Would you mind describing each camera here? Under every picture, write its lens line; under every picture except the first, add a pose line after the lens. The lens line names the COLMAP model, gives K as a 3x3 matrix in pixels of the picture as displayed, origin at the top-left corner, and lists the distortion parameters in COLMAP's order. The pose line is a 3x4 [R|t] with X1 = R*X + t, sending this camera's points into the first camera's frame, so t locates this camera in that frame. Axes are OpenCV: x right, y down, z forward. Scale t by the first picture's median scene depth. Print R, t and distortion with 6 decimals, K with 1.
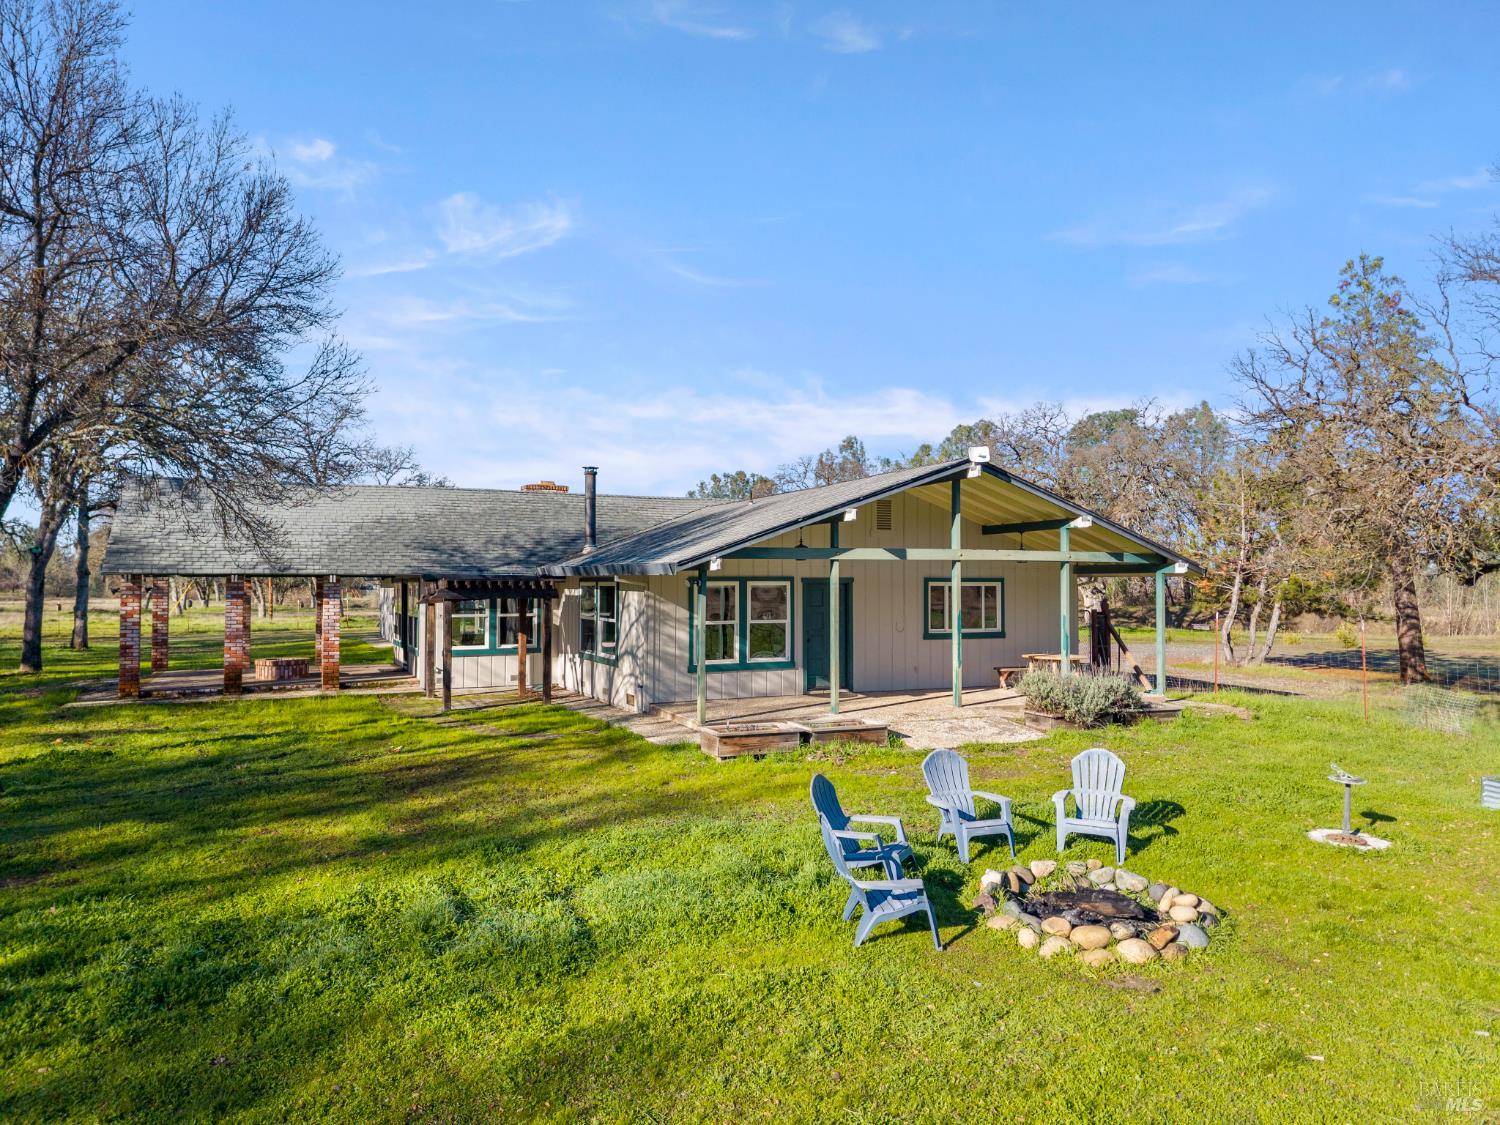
lens RADIAL K [[1028.0, 0, 748.2], [0, 1028.0, 563.0], [0, 0, 1]] dist [0.018016, -0.014593]
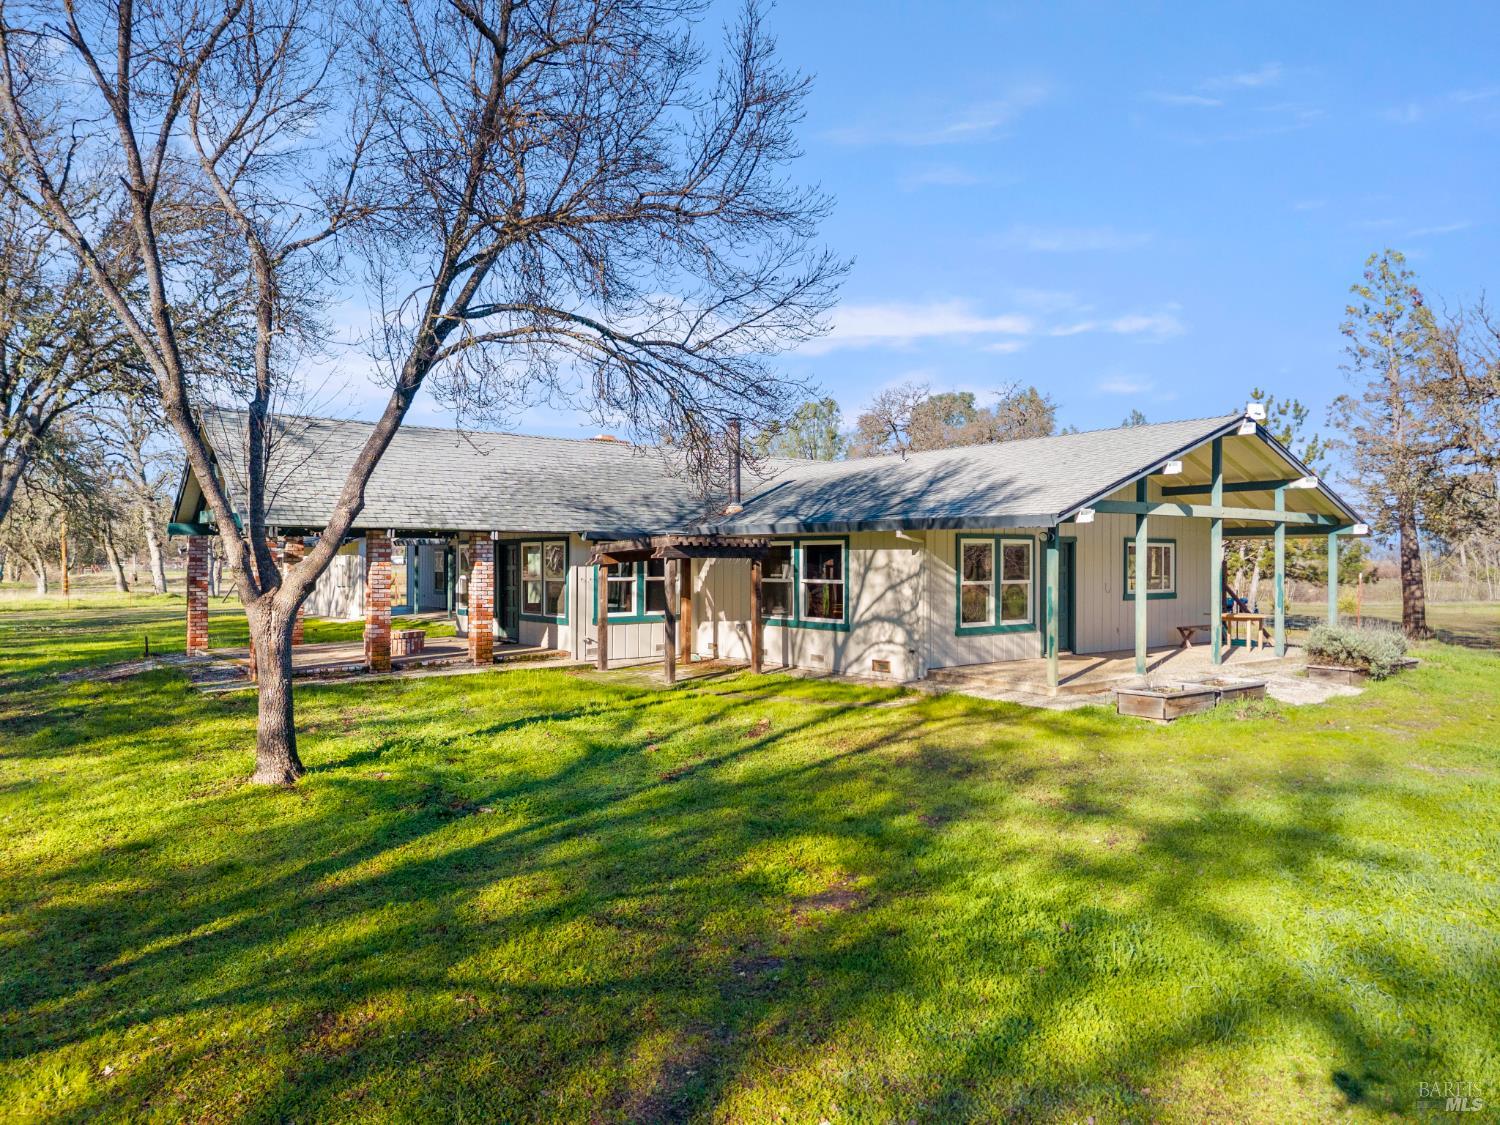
lens RADIAL K [[1028.0, 0, 759.1], [0, 1028.0, 554.0], [0, 0, 1]] dist [0.018016, -0.014593]
pose [[0.970313, 0.002325, 0.241841, -0.441001], [-0.005648, 0.999899, 0.013050, 0.020355], [-0.241786, -0.014028, 0.970228, 0.132029]]
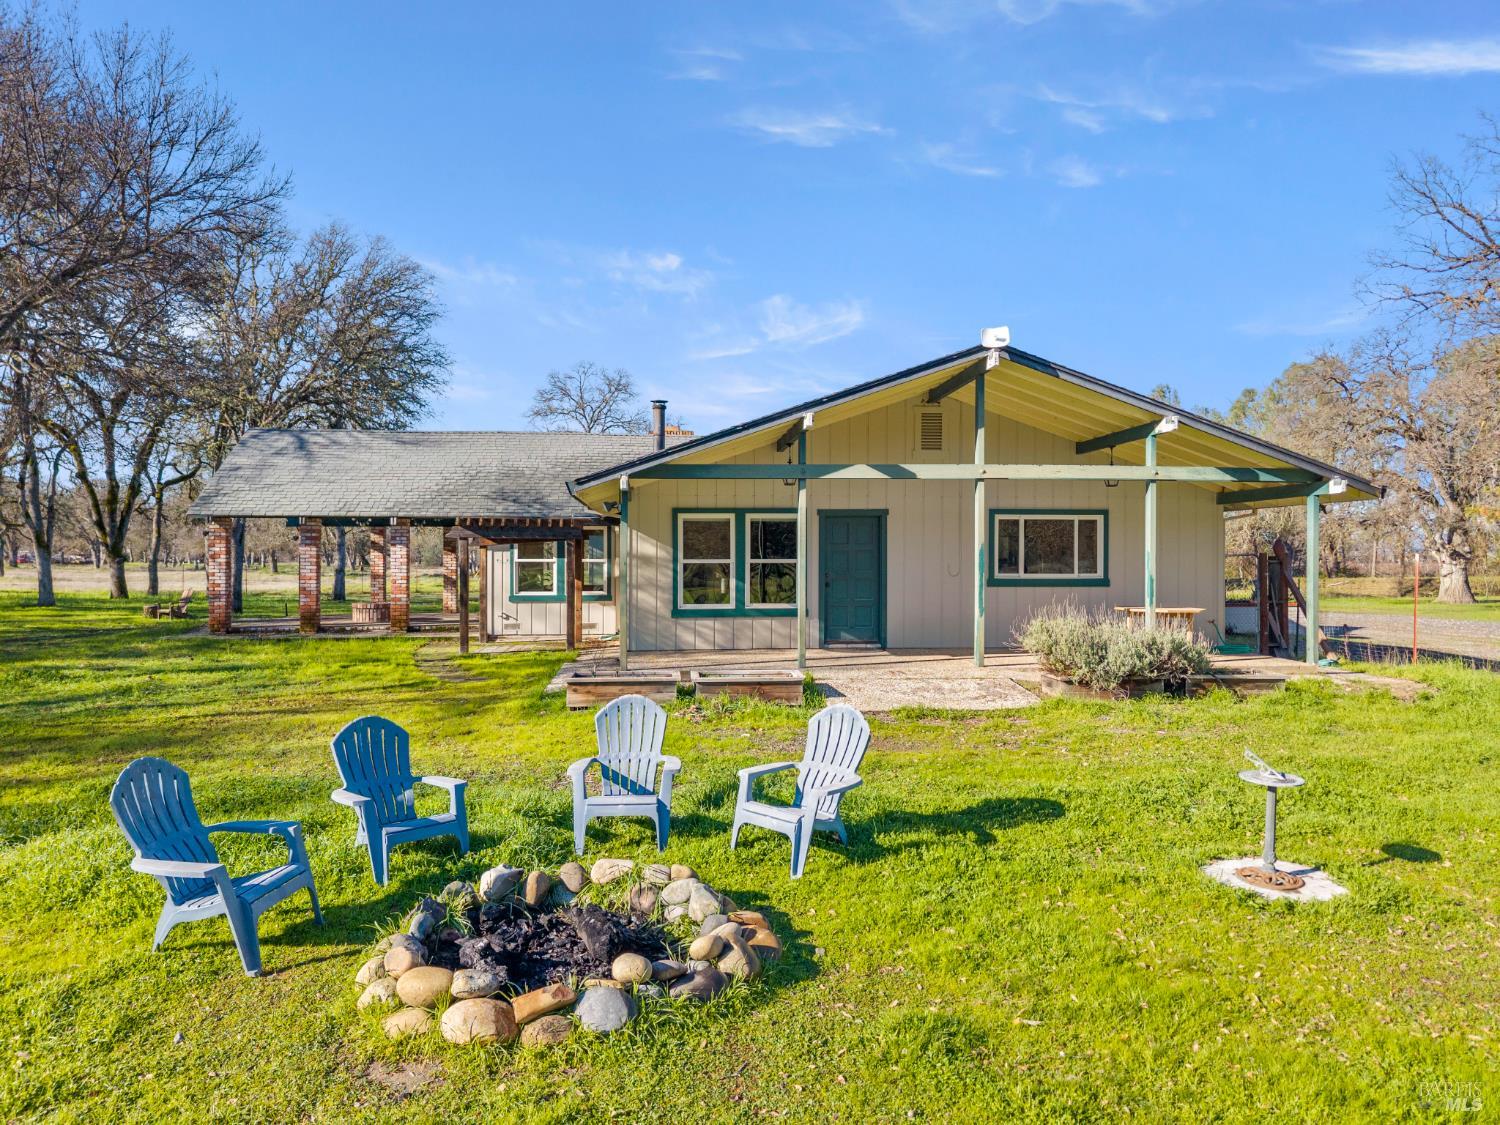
lens RADIAL K [[1028.0, 0, 743.3], [0, 1028.0, 565.3], [0, 0, 1]] dist [0.018016, -0.014593]
pose [[0.944909, 0.001655, -0.327329, 0.272336], [0.006894, 0.999665, 0.024955, 0.039450], [0.327261, -0.025837, 0.944581, 0.191901]]
